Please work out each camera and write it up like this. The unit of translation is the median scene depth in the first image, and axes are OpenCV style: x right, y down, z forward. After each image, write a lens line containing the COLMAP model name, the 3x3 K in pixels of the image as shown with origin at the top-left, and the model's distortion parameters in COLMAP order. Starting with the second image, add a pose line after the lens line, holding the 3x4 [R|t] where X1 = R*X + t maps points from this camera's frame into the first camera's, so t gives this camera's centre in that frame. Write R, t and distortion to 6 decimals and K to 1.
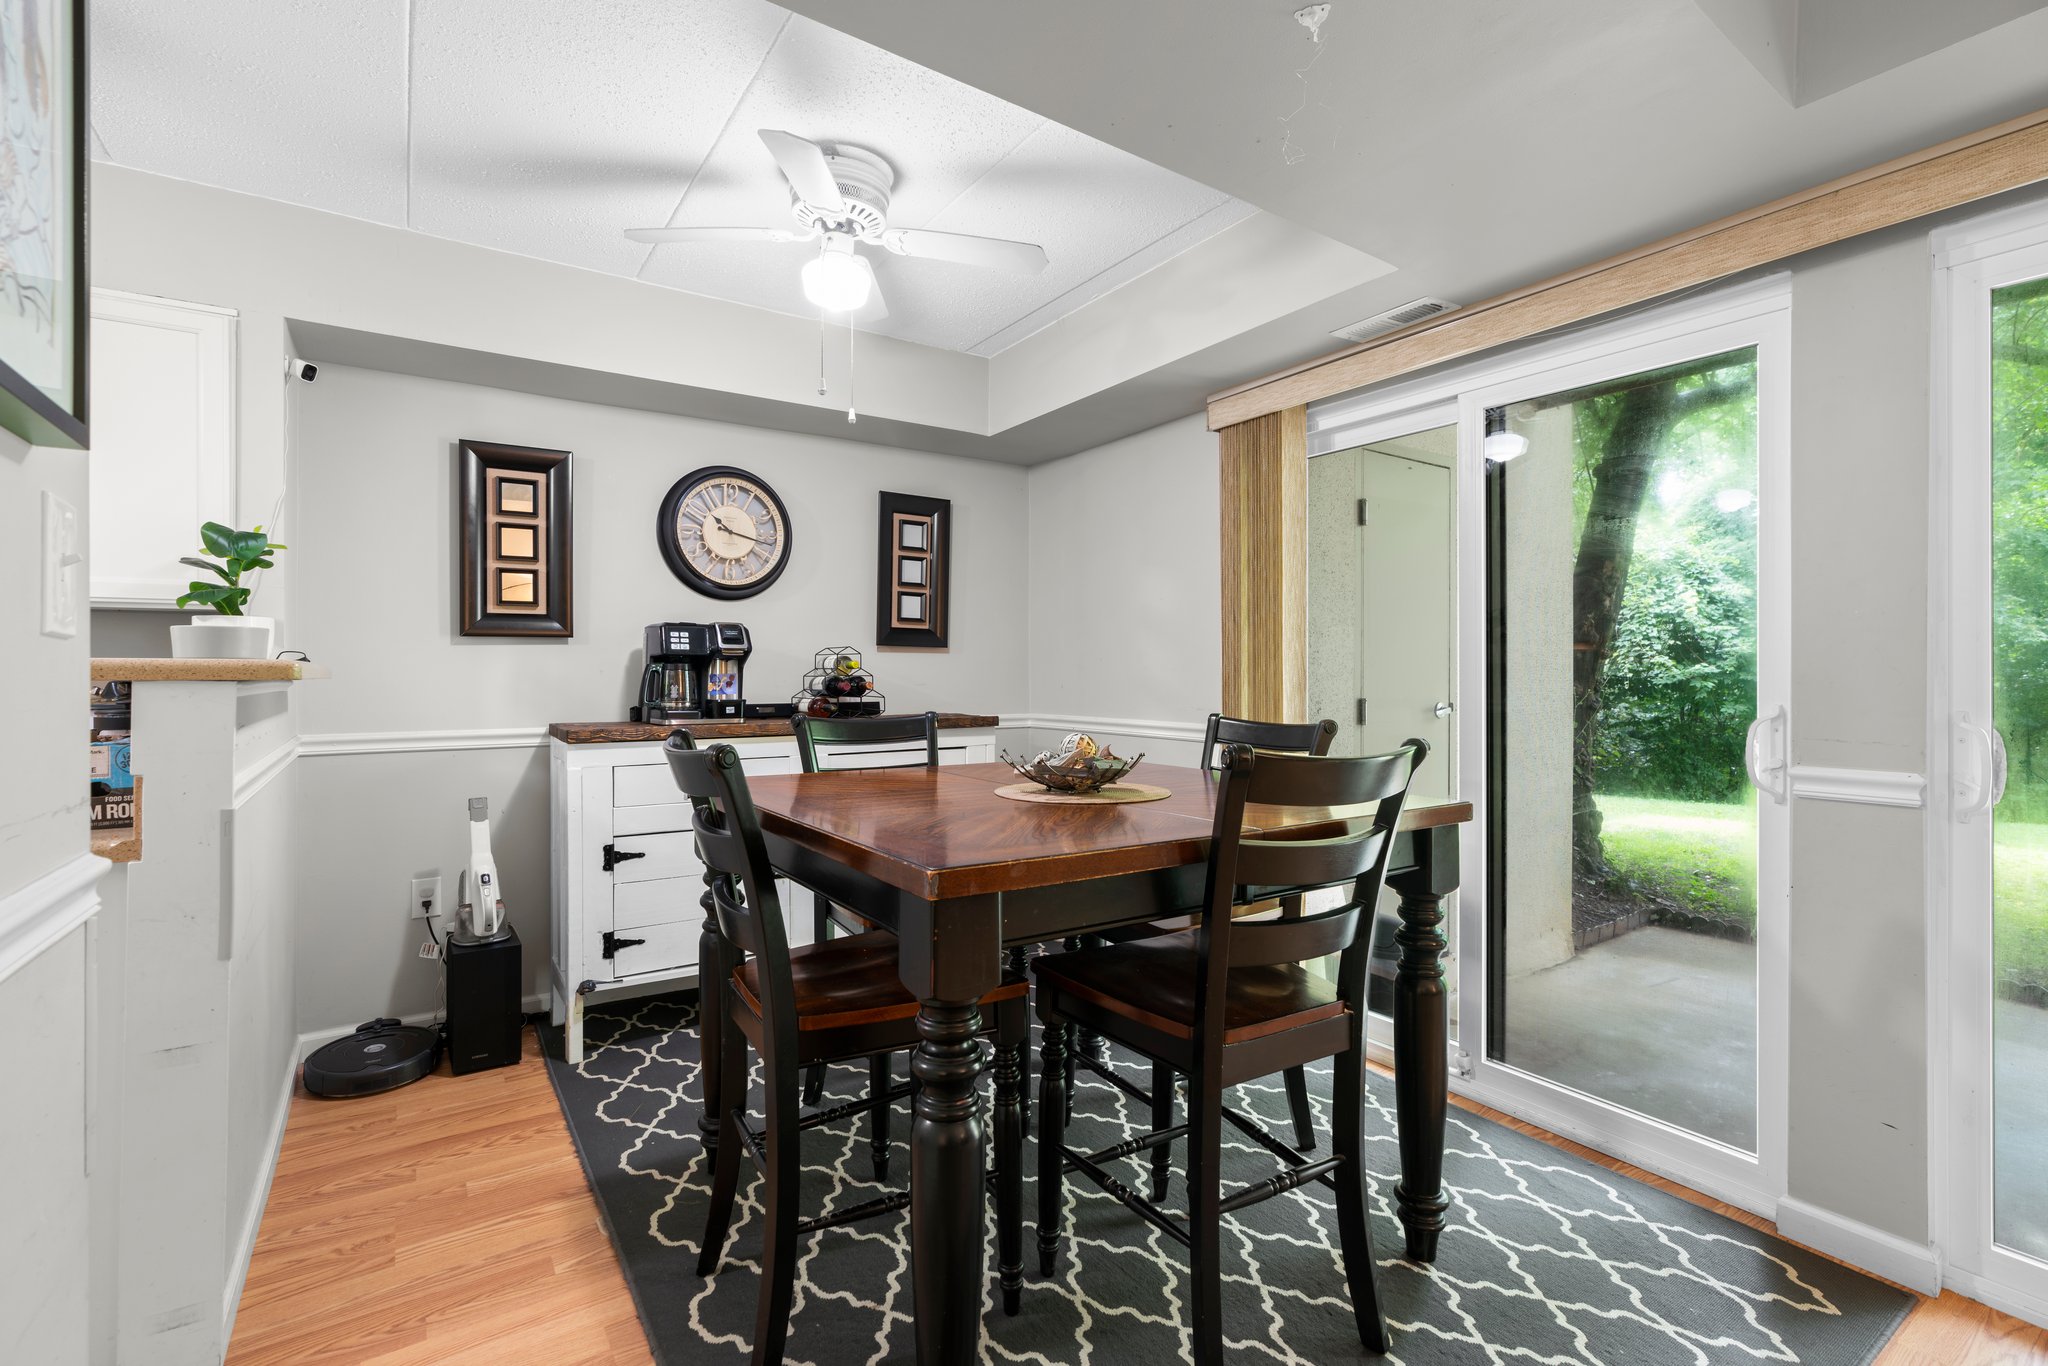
lens RADIAL K [[924.3, 0, 1006.4], [0, 924.3, 673.1], [0, 0, 1]] dist [-0.030060, 0.012624]
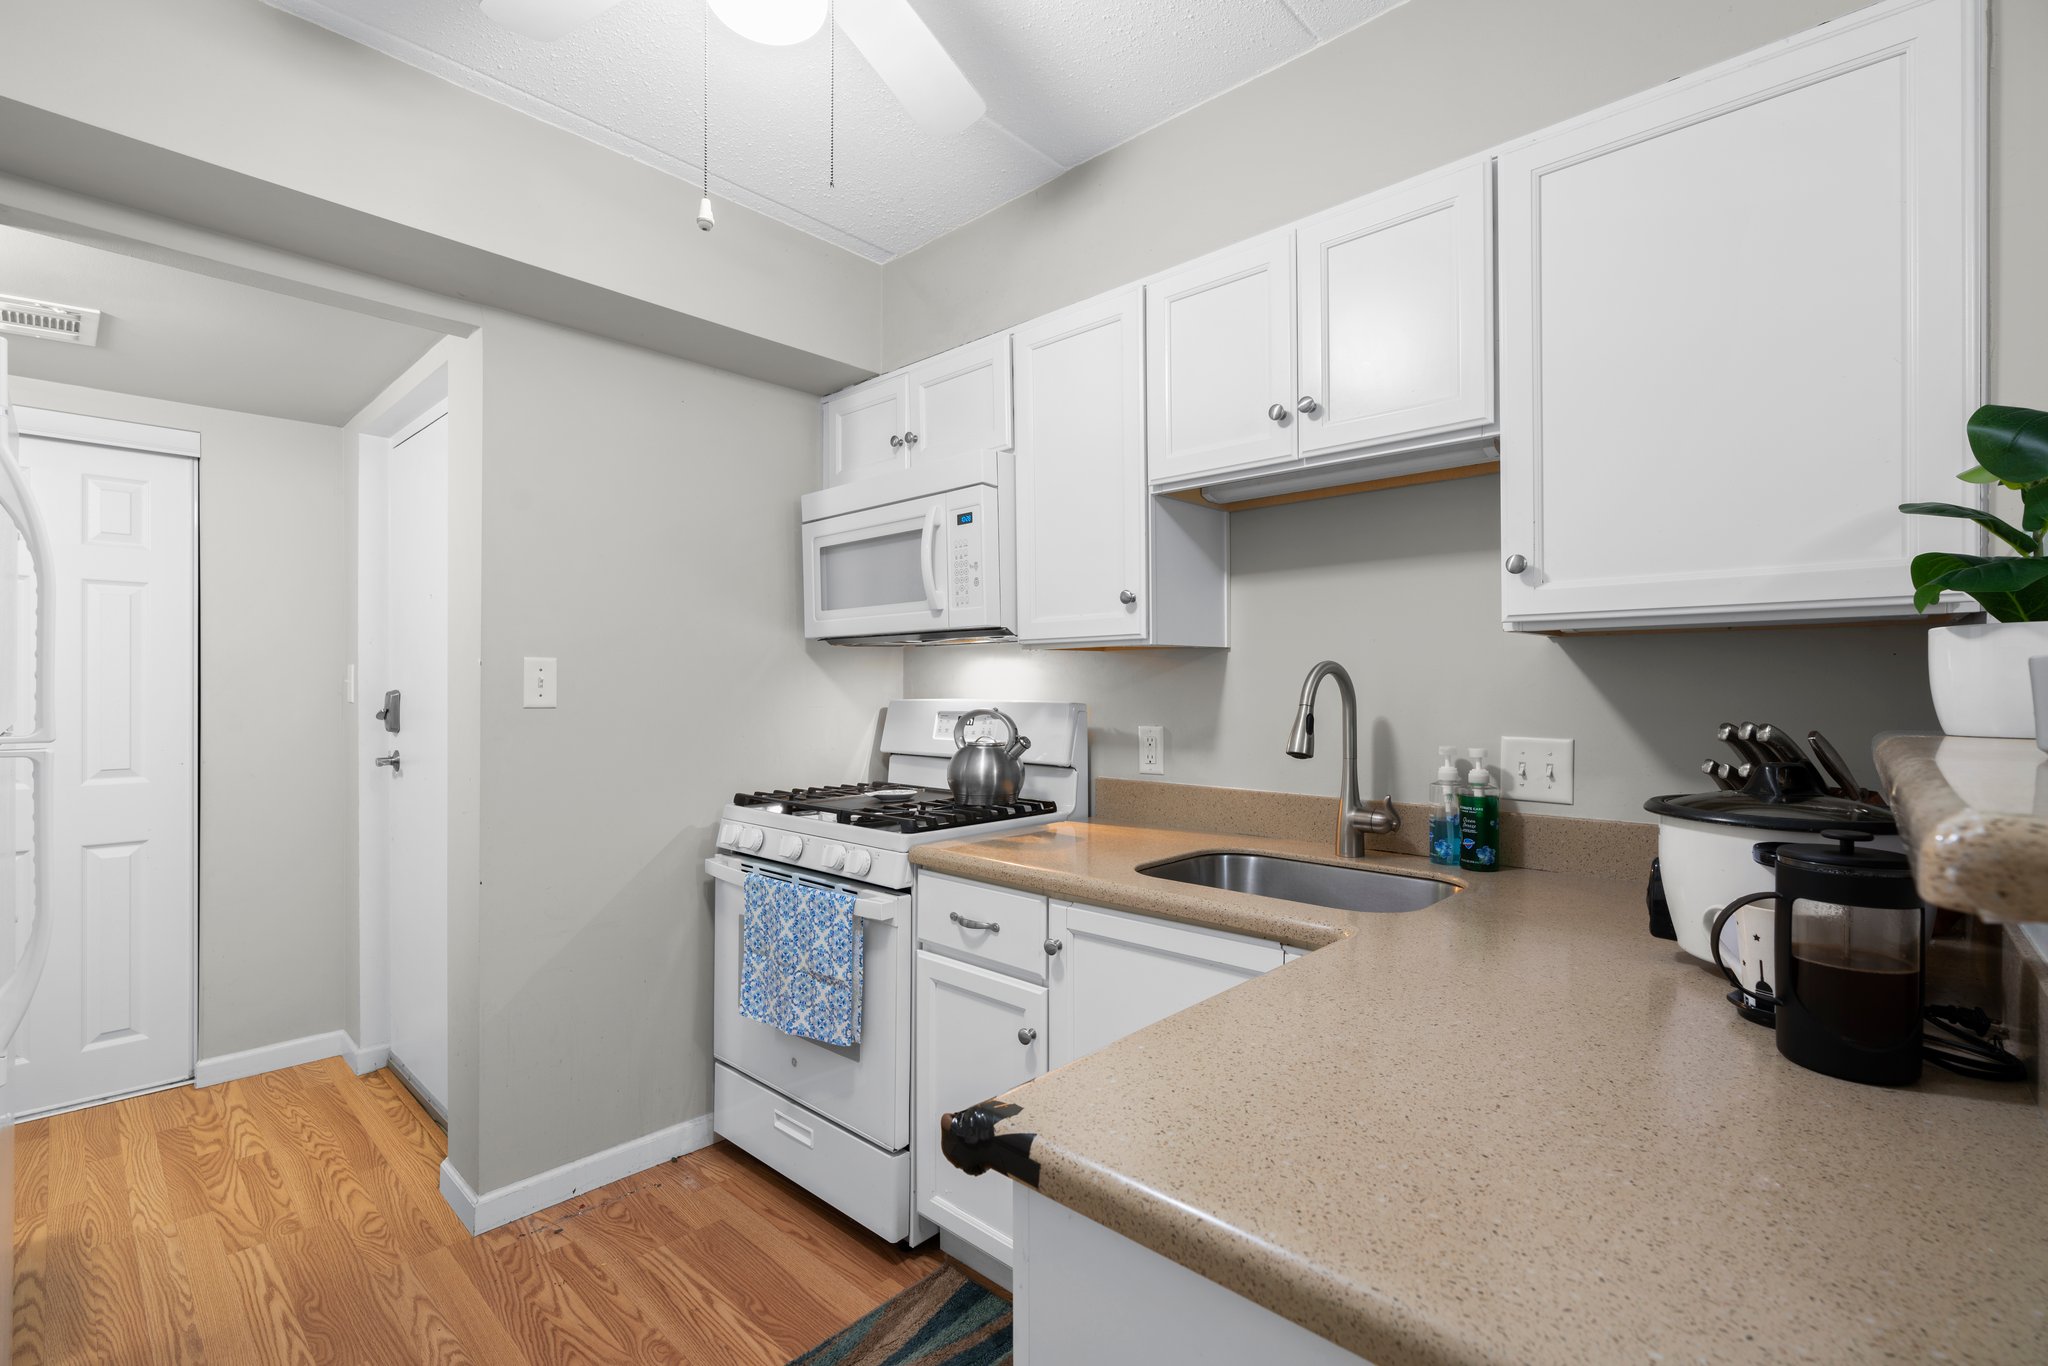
lens RADIAL K [[916.9, 0, 1019.8], [0, 916.9, 682.6], [0, 0, 1]] dist [-0.012008, 0.006775]
pose [[0.235071, -0.003788, -0.971971, -0.555809], [0.001435, 0.999993, -0.003550, -0.036759], [0.971977, -0.000561, 0.235074, 0.455698]]
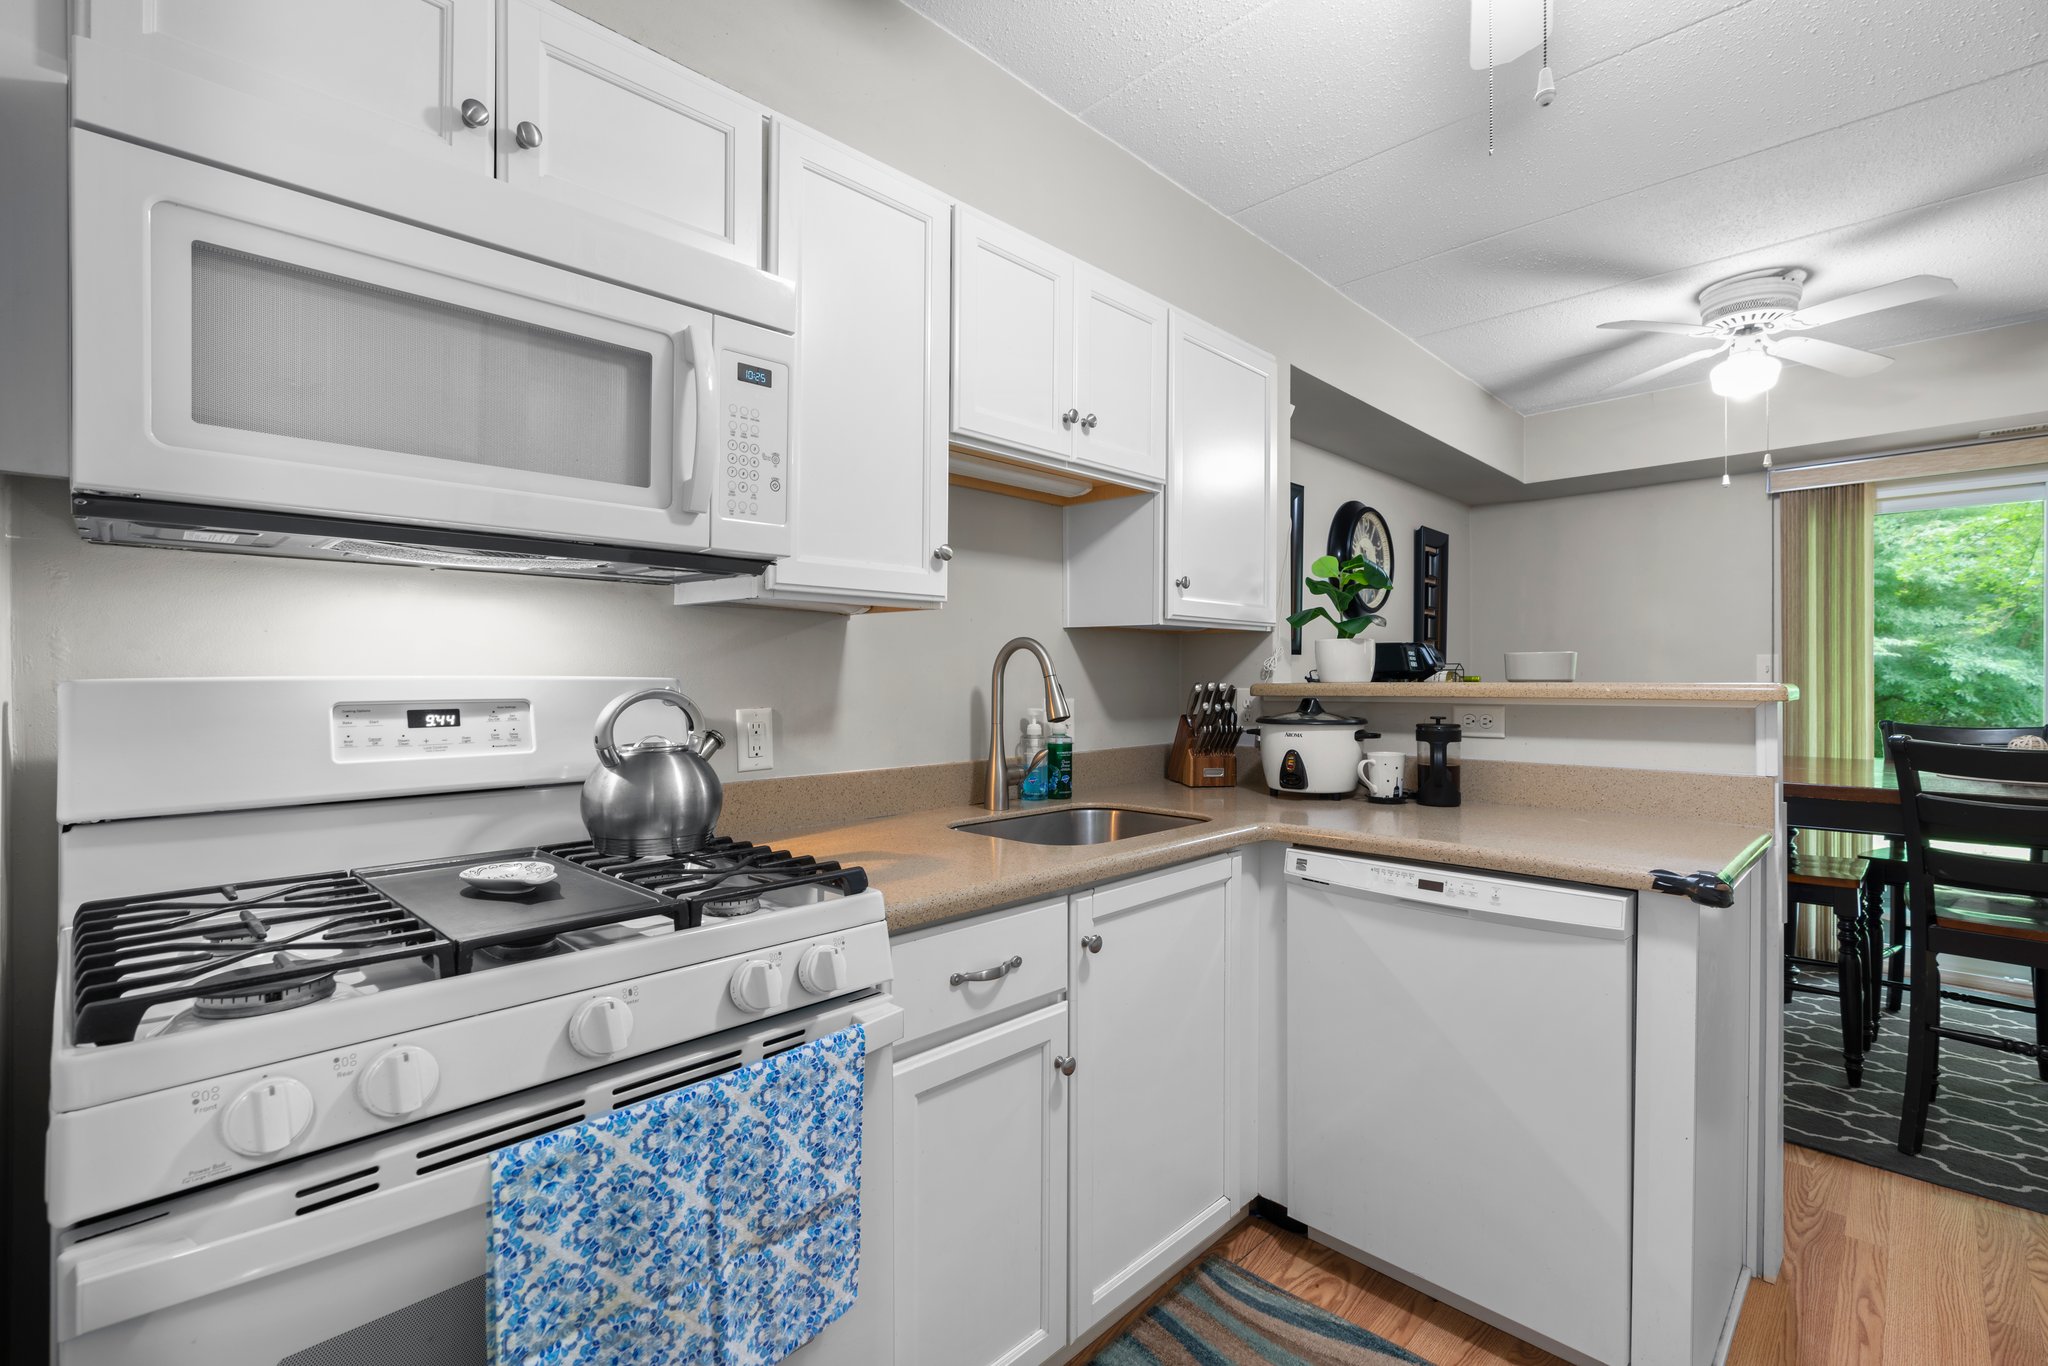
lens RADIAL K [[919.0, 0, 1021.9], [0, 919.0, 675.1], [0, 0, 1]] dist [-0.010772, 0.007070]
pose [[0.977065, 0.001655, 0.212935, -1.515763], [-0.001690, 0.999999, -0.000018, -0.019791], [-0.212935, -0.000342, 0.977066, -0.010639]]
